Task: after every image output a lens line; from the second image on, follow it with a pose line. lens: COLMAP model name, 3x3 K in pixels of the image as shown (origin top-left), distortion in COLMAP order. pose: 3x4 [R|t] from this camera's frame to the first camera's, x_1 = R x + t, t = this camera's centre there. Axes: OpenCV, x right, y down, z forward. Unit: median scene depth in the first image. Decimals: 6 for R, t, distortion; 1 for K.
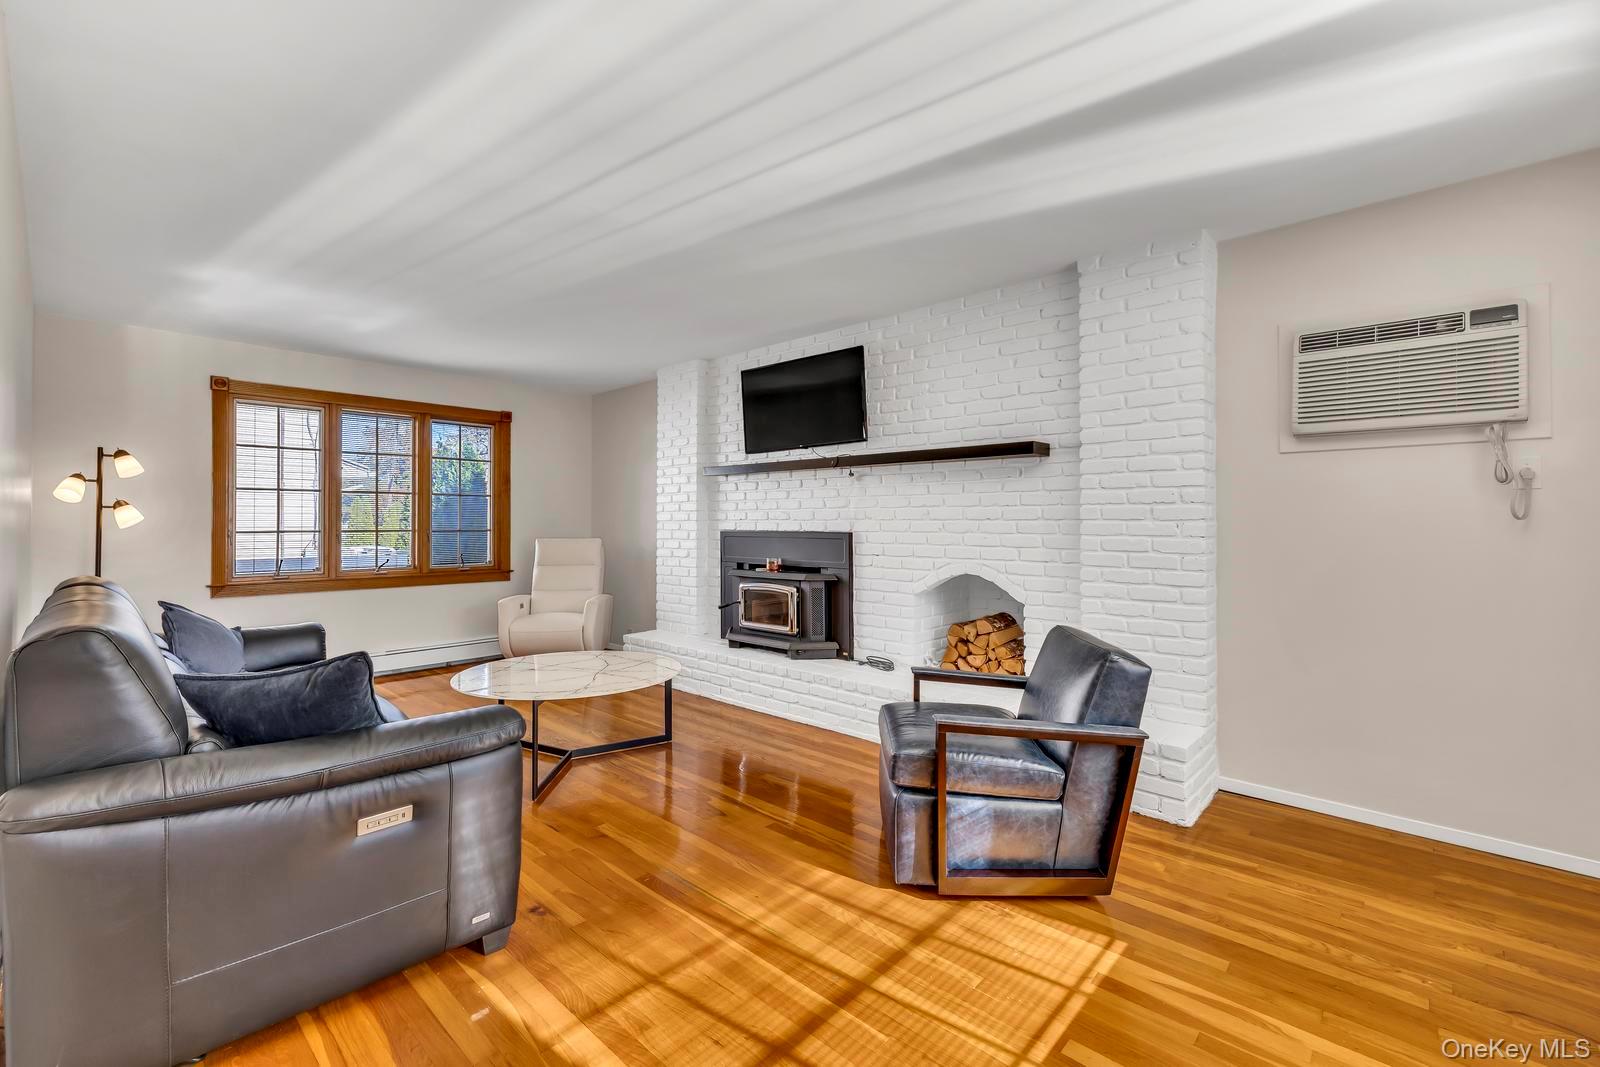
lens RADIAL K [[680.8, 0, 800.4], [0, 680.8, 527.9], [0, 0, 1]] dist [0.002599, -0.000235]
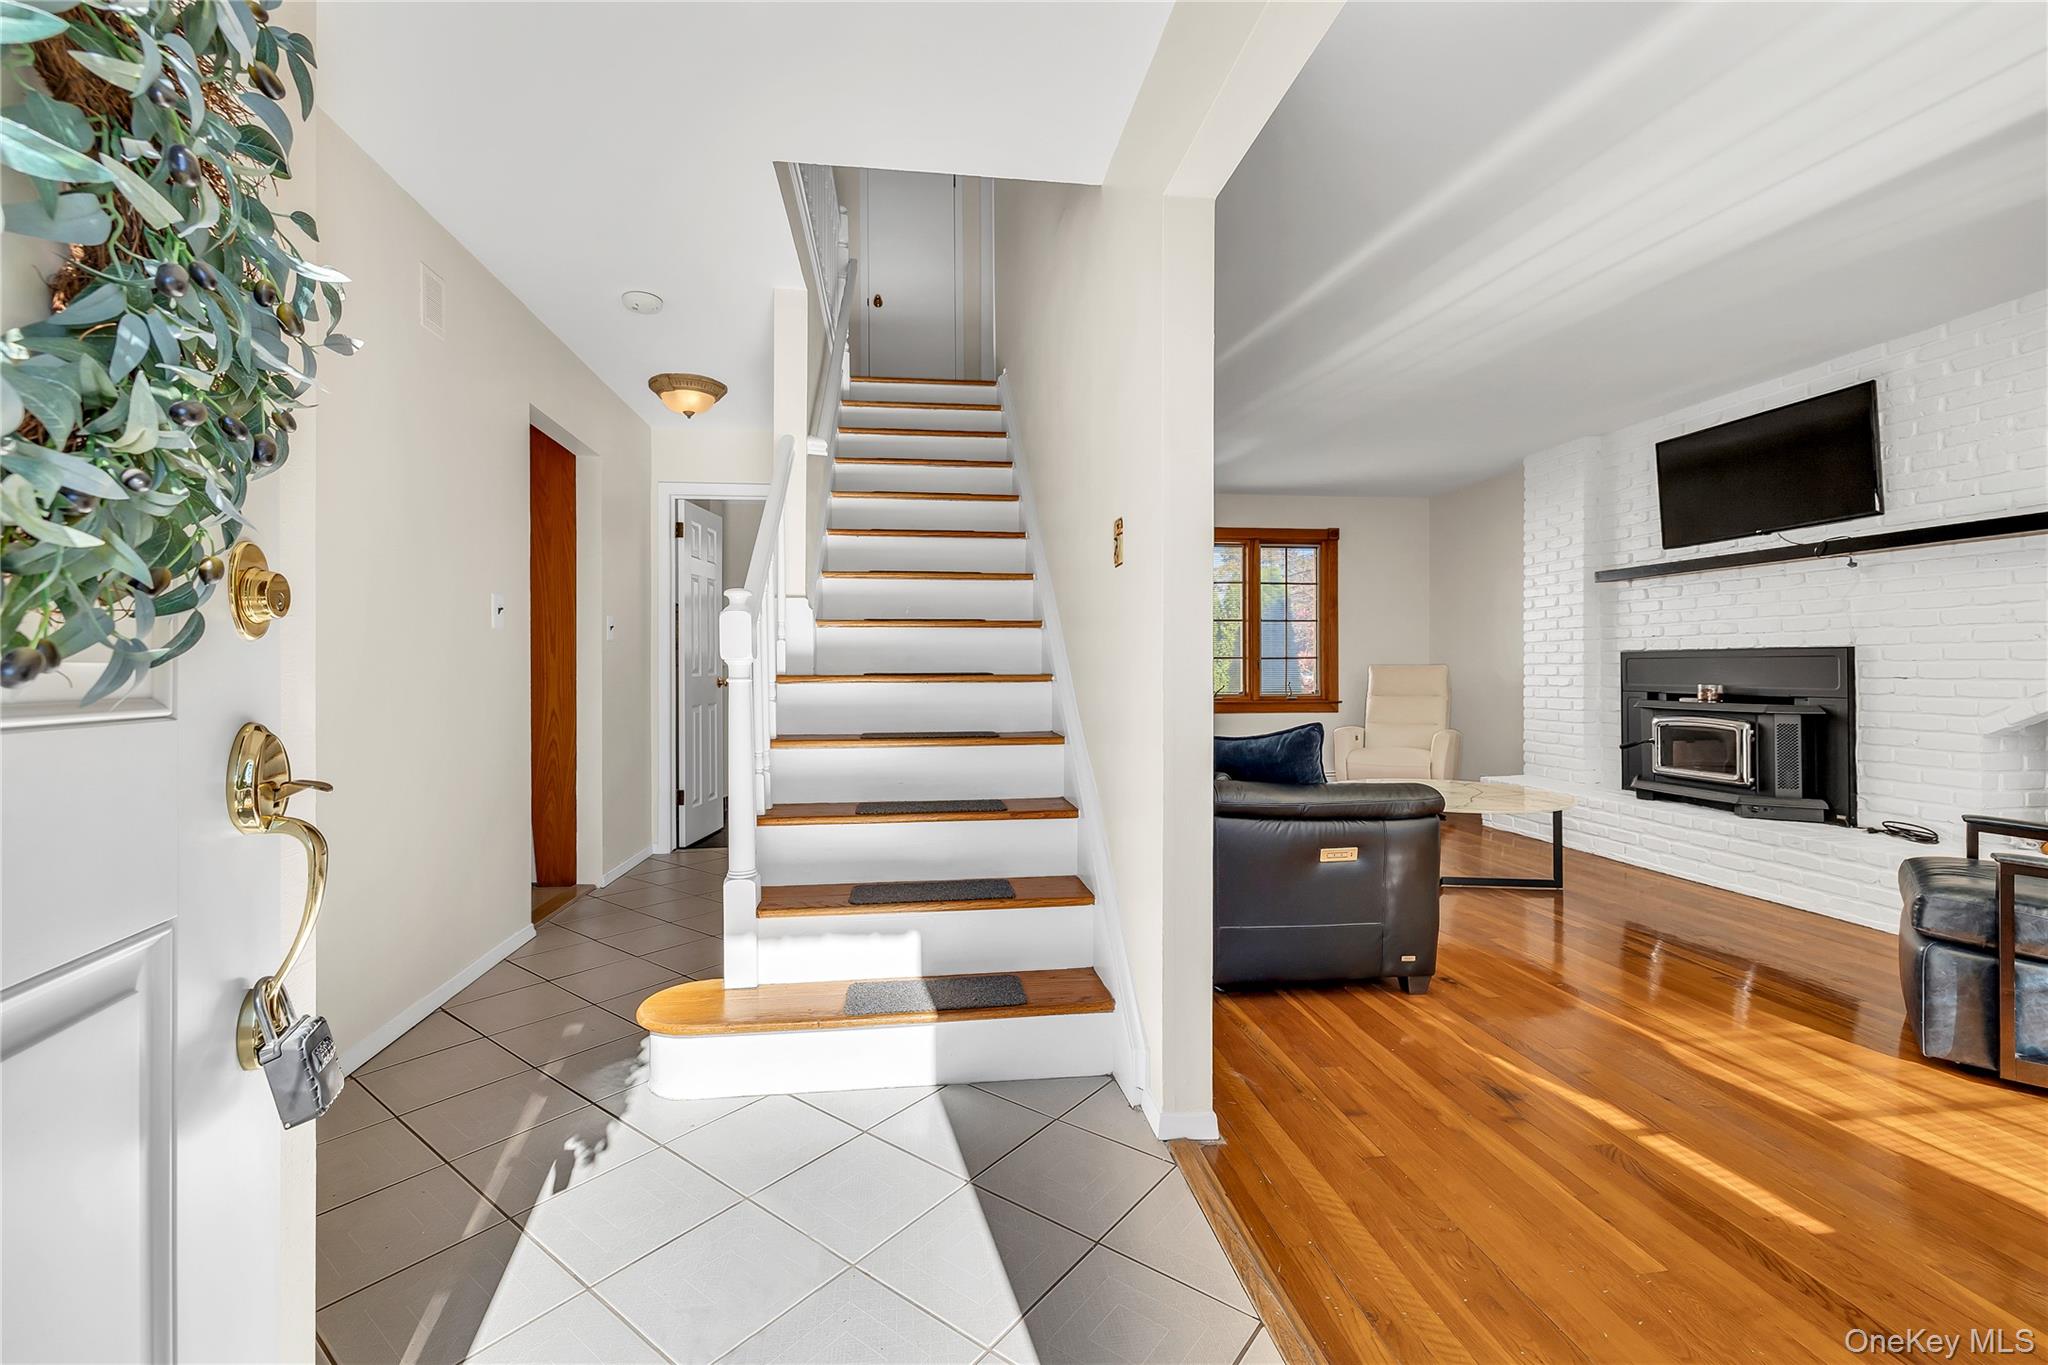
lens RADIAL K [[871.4, 0, 1015.6], [0, 871.4, 670.7], [0, 0, 1]] dist [0.002599, -0.000235]
pose [[0.767484, -0.000758, -0.641068, -0.010640], [-0.001336, 0.999995, -0.002781, 0.035161], [0.641067, 0.002991, 0.767479, -0.247041]]
